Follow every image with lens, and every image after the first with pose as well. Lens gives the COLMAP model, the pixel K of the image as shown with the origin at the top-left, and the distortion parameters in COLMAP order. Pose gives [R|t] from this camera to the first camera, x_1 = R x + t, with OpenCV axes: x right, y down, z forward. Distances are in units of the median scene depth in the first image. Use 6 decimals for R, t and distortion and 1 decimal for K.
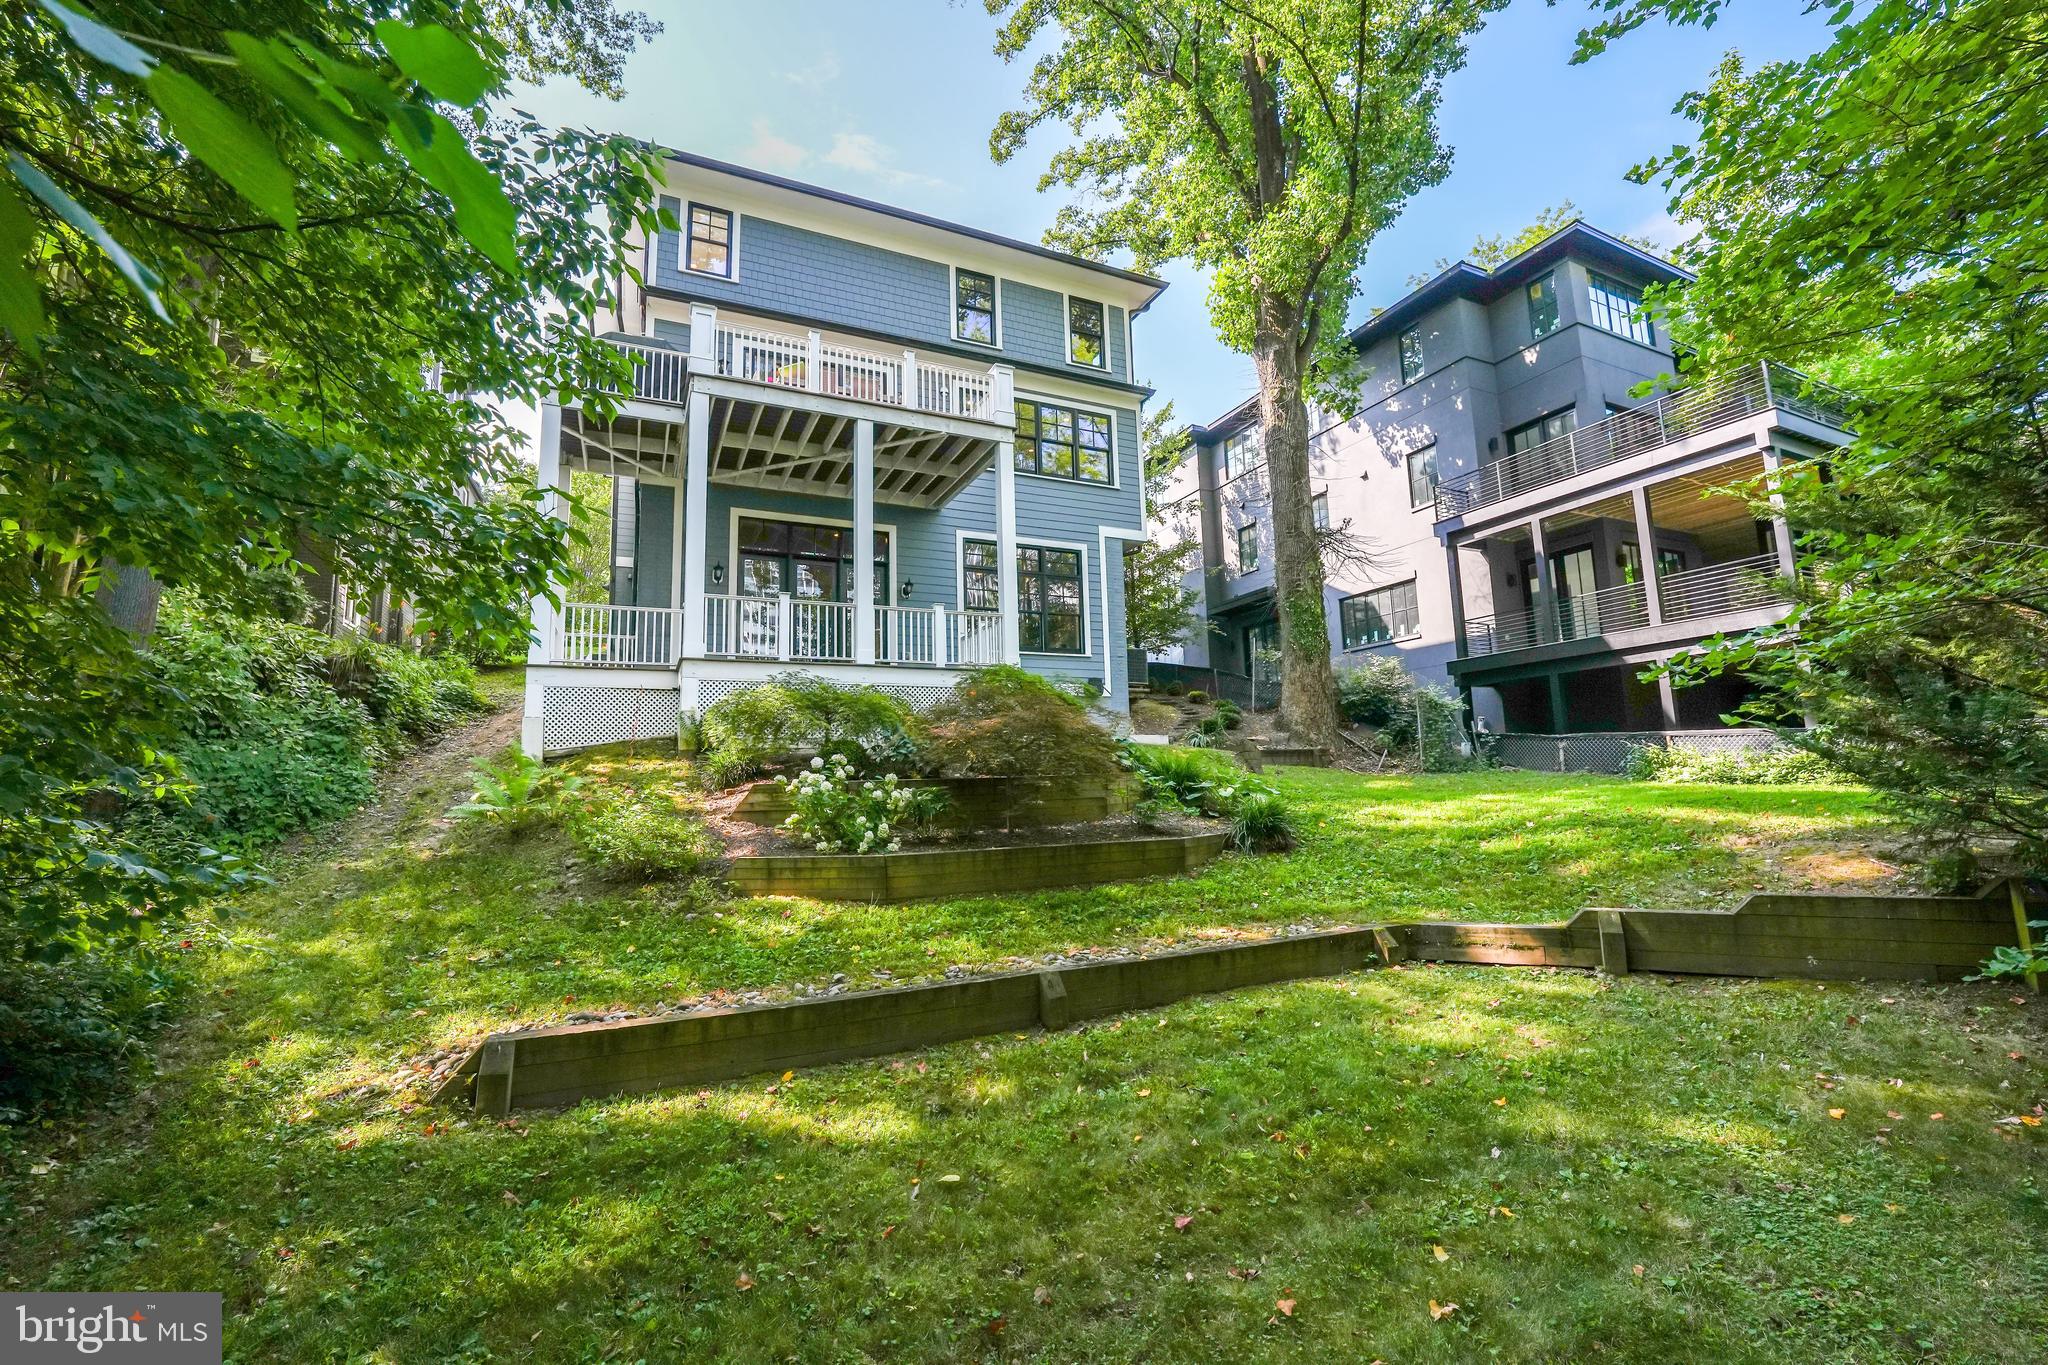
lens RADIAL K [[833.5, 0, 1028.1], [0, 833.5, 683.1], [0, 0, 1]] dist [-0.025259, -0.000467]
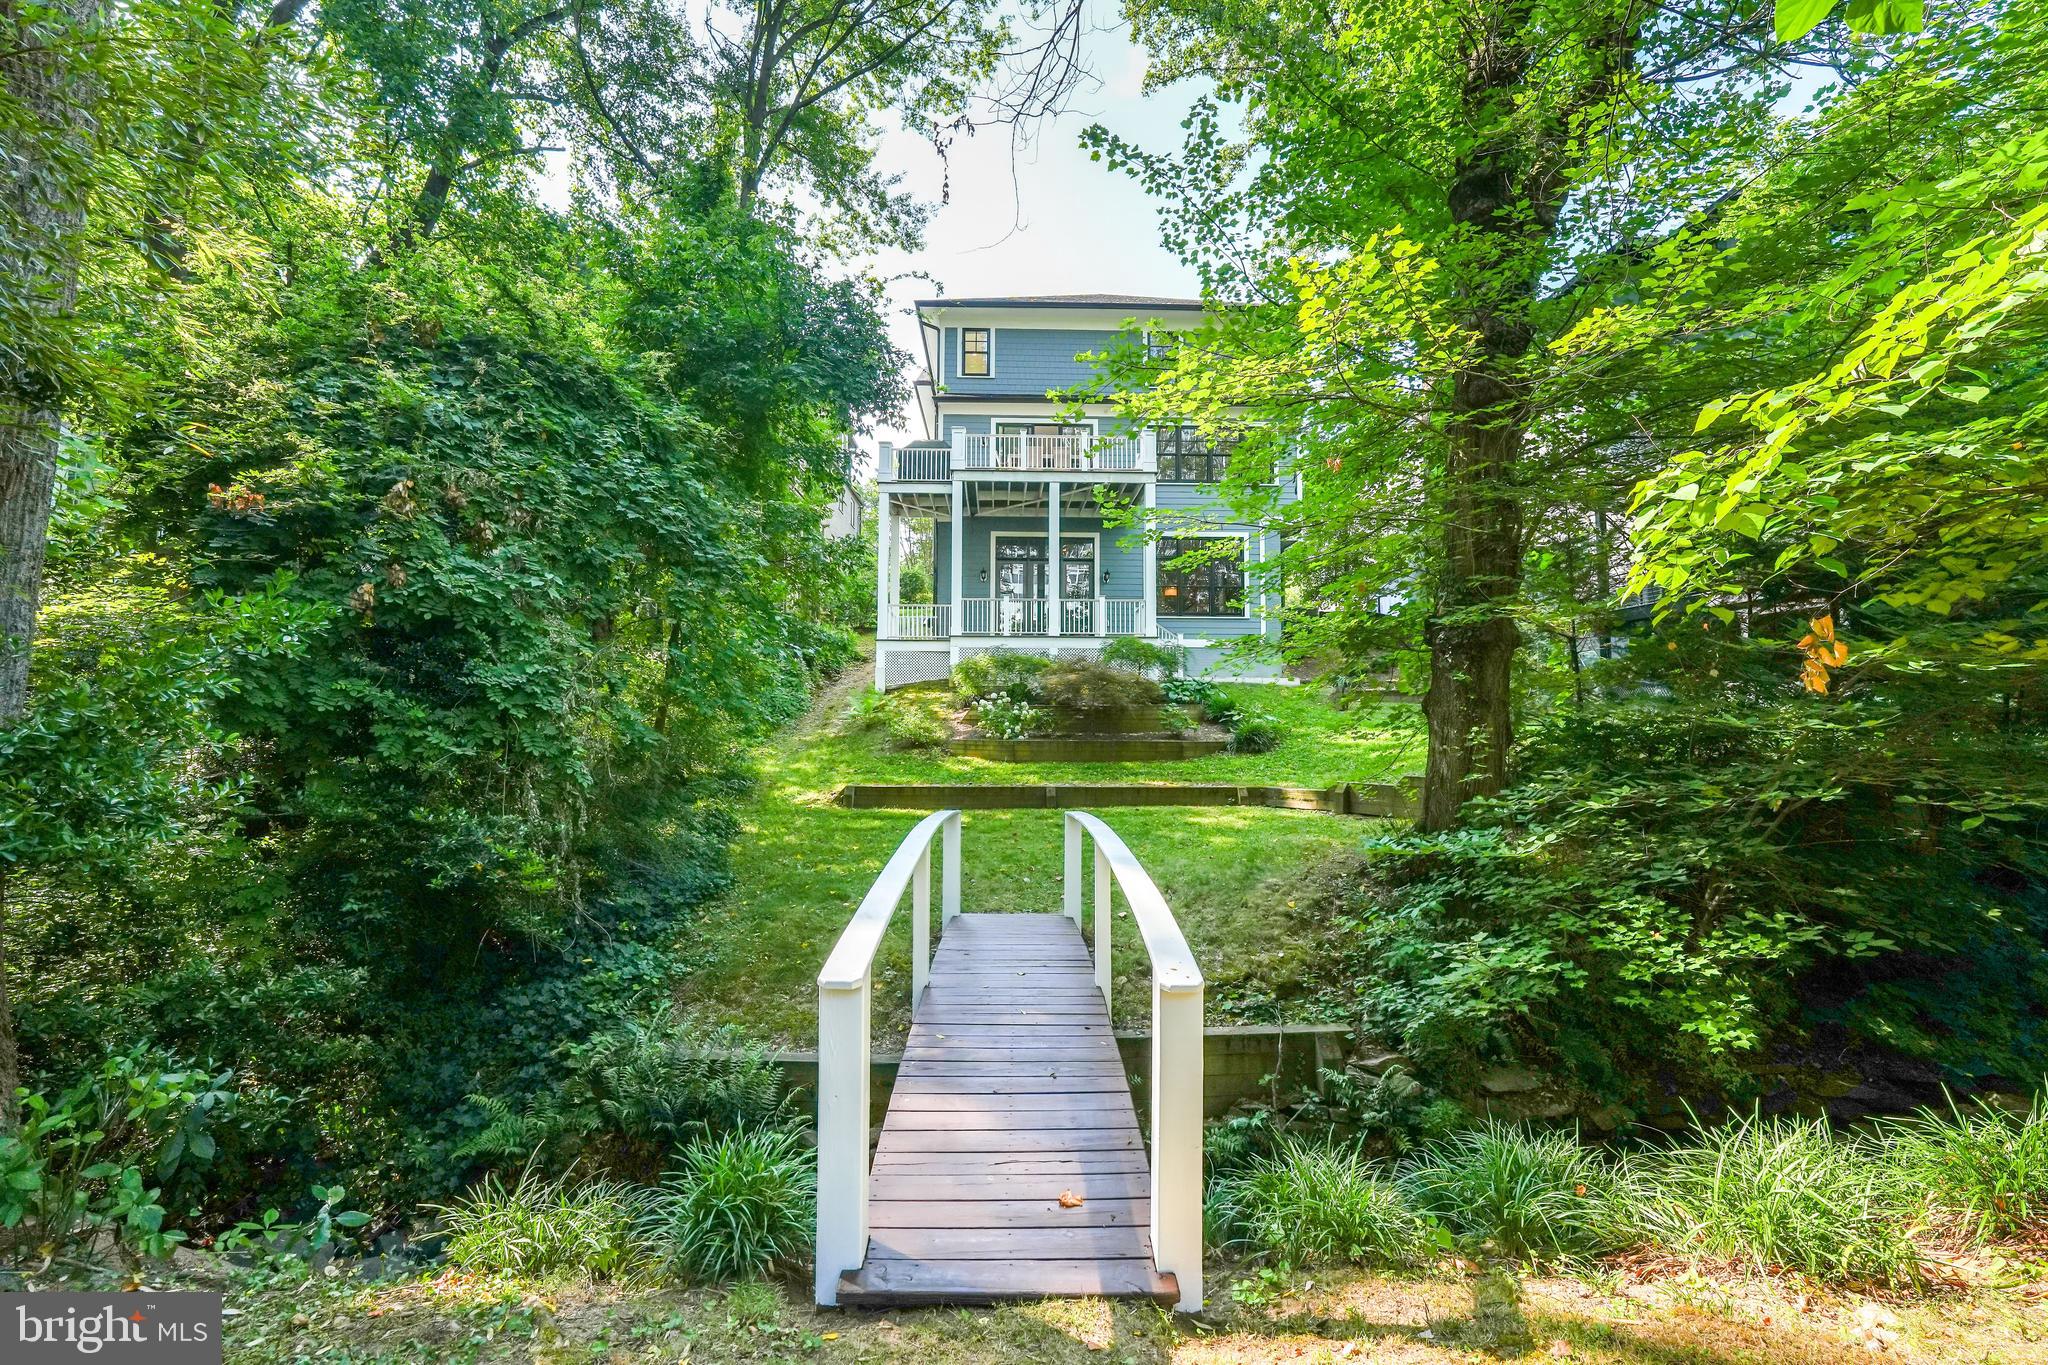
lens RADIAL K [[833.5, 0, 1021.7], [0, 833.5, 676.6], [0, 0, 1]] dist [-0.025259, -0.000467]
pose [[0.915624, 0.010346, -0.401903, 0.461312], [0.020383, 0.997189, 0.072107, -0.070119], [0.401520, -0.074215, 0.912839, -0.603981]]
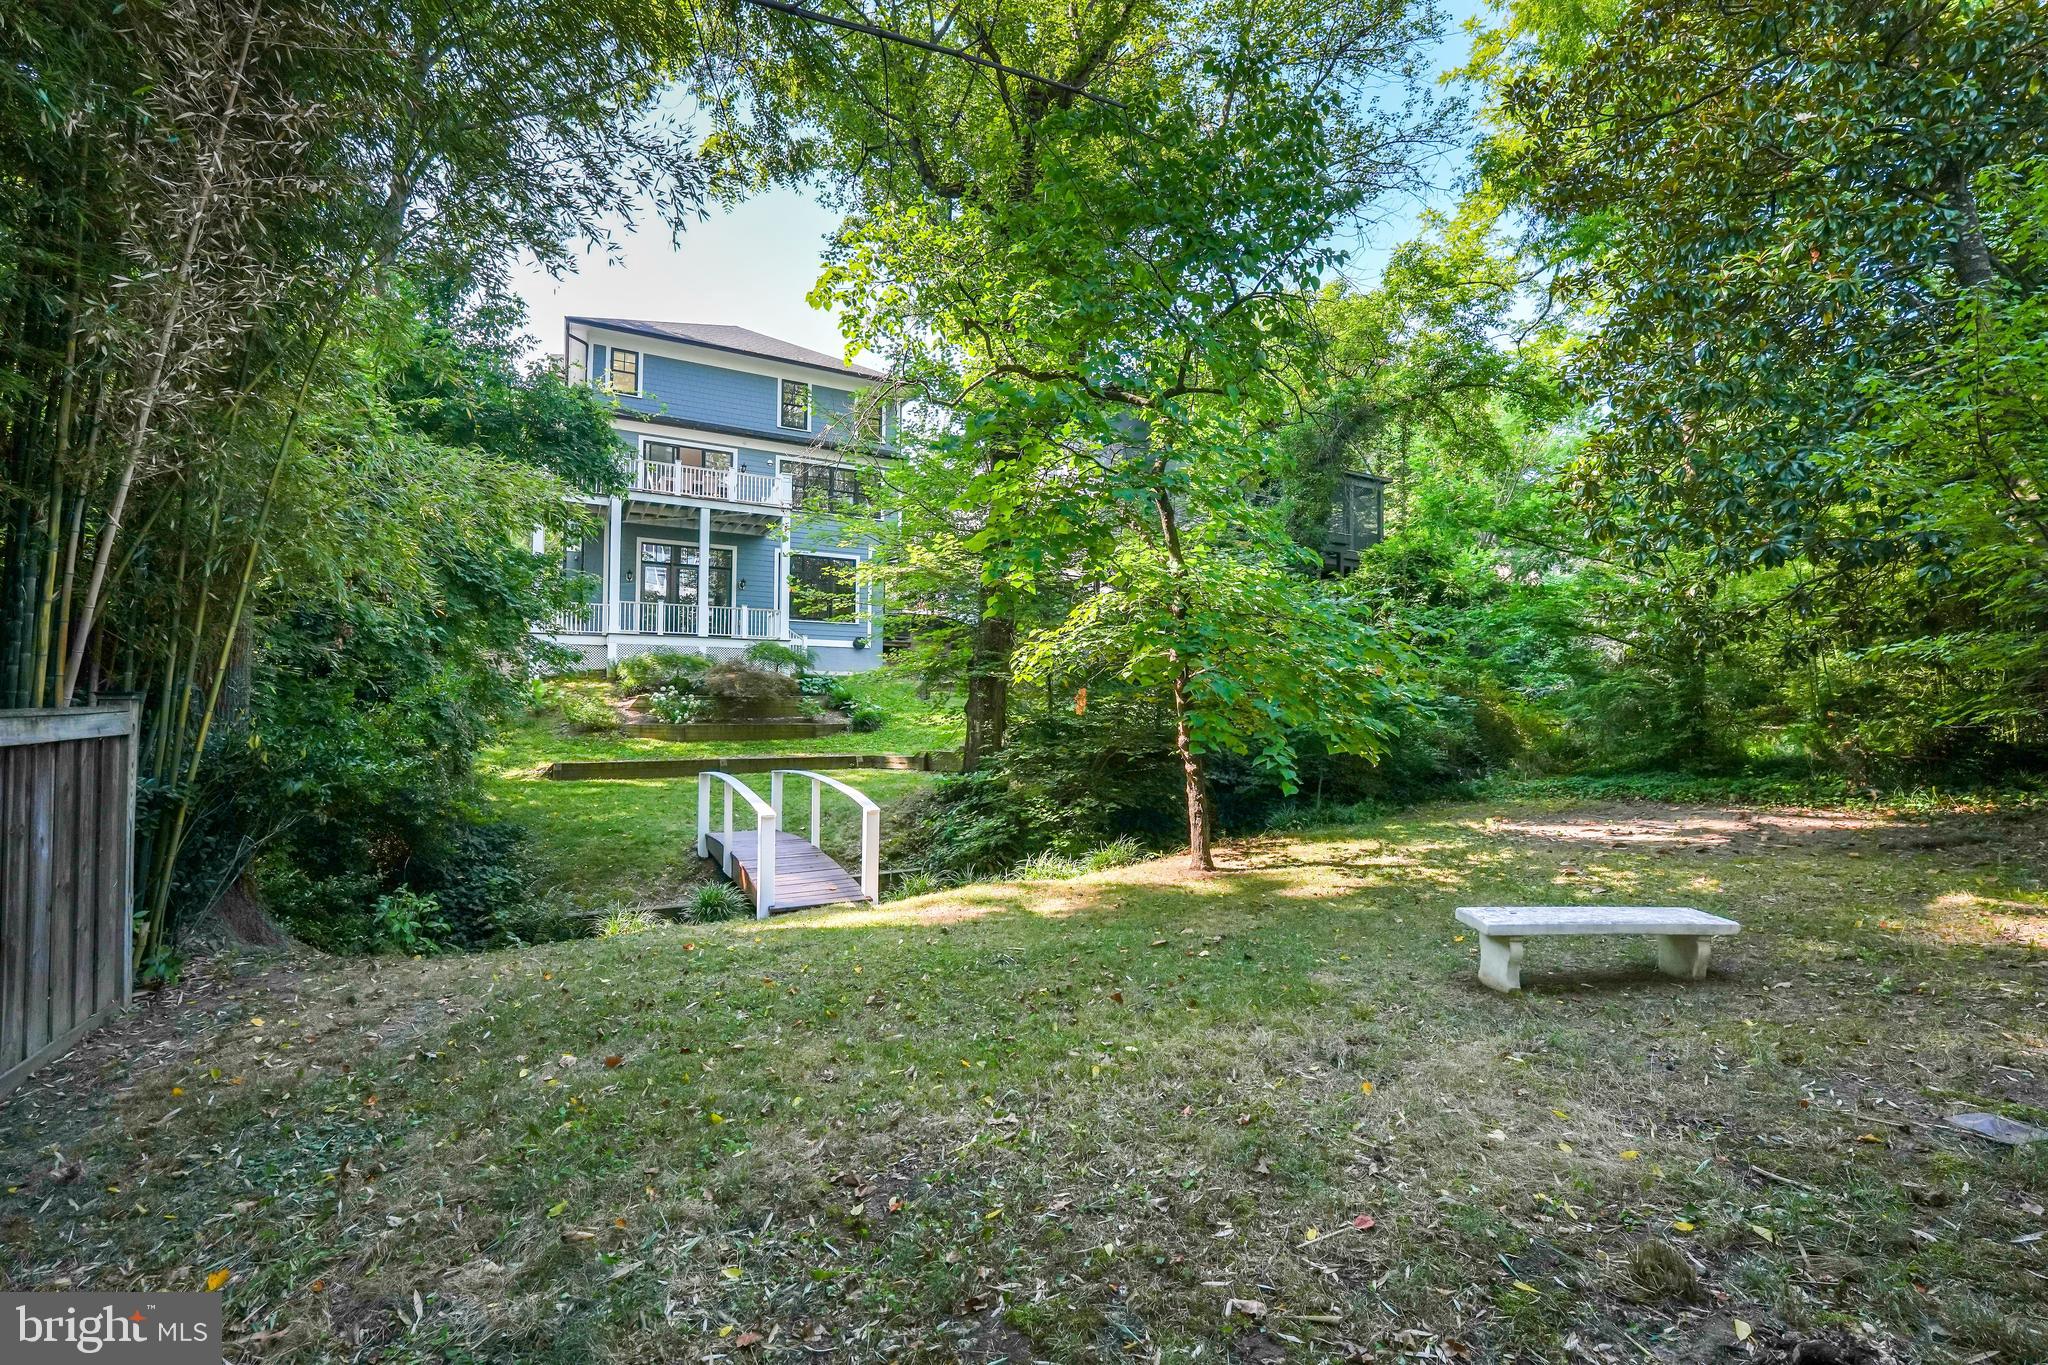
lens RADIAL K [[833.5, 0, 1023.9], [0, 833.5, 678.8], [0, 0, 1]] dist [-0.025259, -0.000467]
pose [[0.996927, 0.037964, 0.068523, 0.493014], [-0.044771, 0.993908, 0.100713, -0.175817], [-0.064282, -0.103471, 0.992553, -1.161739]]
